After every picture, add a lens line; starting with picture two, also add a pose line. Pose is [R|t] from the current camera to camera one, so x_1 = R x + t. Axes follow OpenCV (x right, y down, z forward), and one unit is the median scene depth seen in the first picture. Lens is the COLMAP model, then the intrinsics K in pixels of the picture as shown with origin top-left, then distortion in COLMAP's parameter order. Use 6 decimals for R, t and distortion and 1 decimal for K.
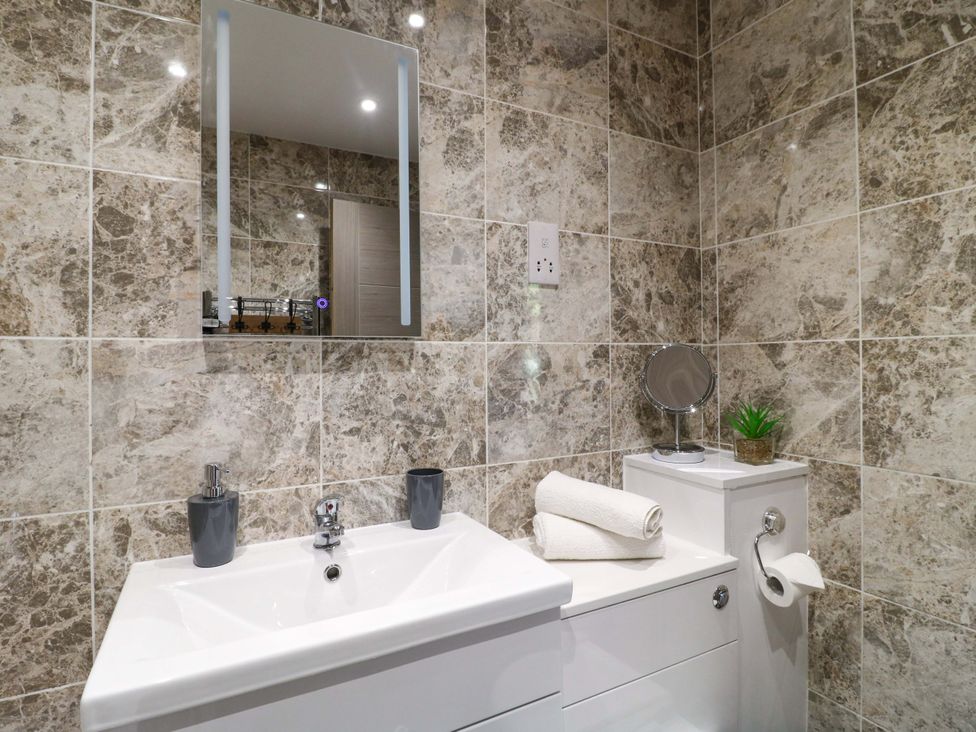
lens RADIAL K [[505.9, 0, 488.1], [0, 505.9, 358.2], [0, 0, 1]] dist [0.002942, -0.015362]
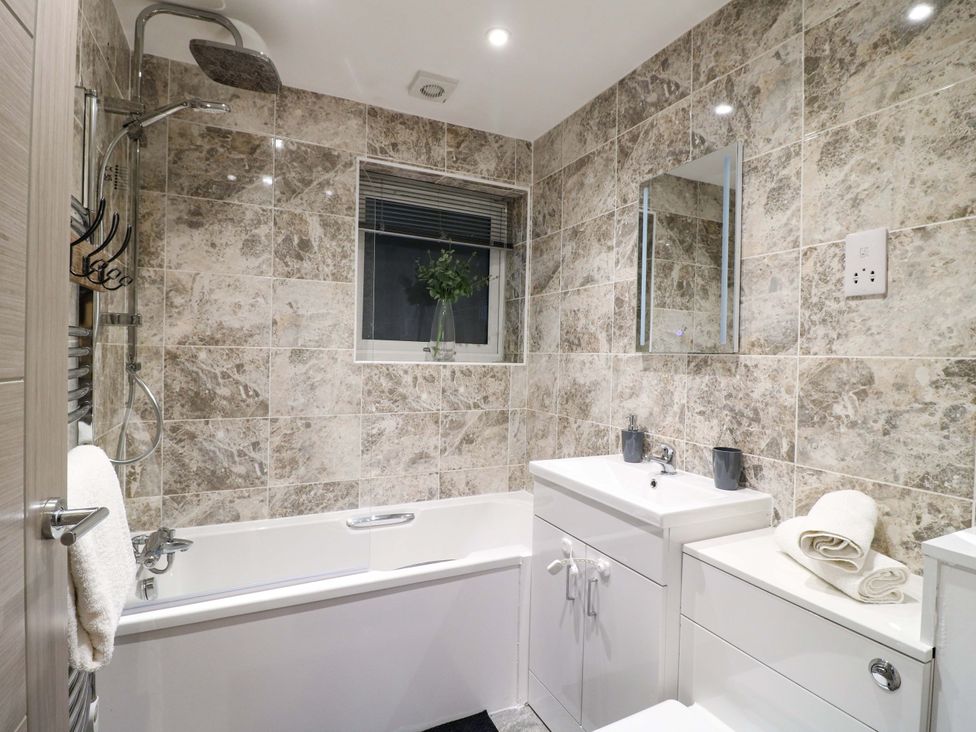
lens RADIAL K [[505.9, 0, 488.1], [0, 505.9, 358.2], [0, 0, 1]] dist [0.002942, -0.015362]
pose [[-0.026040, 0.016157, -0.999530, 1.134489], [-0.015029, 0.999750, 0.016552, -0.034569], [0.999548, 0.015453, -0.025791, 0.333223]]
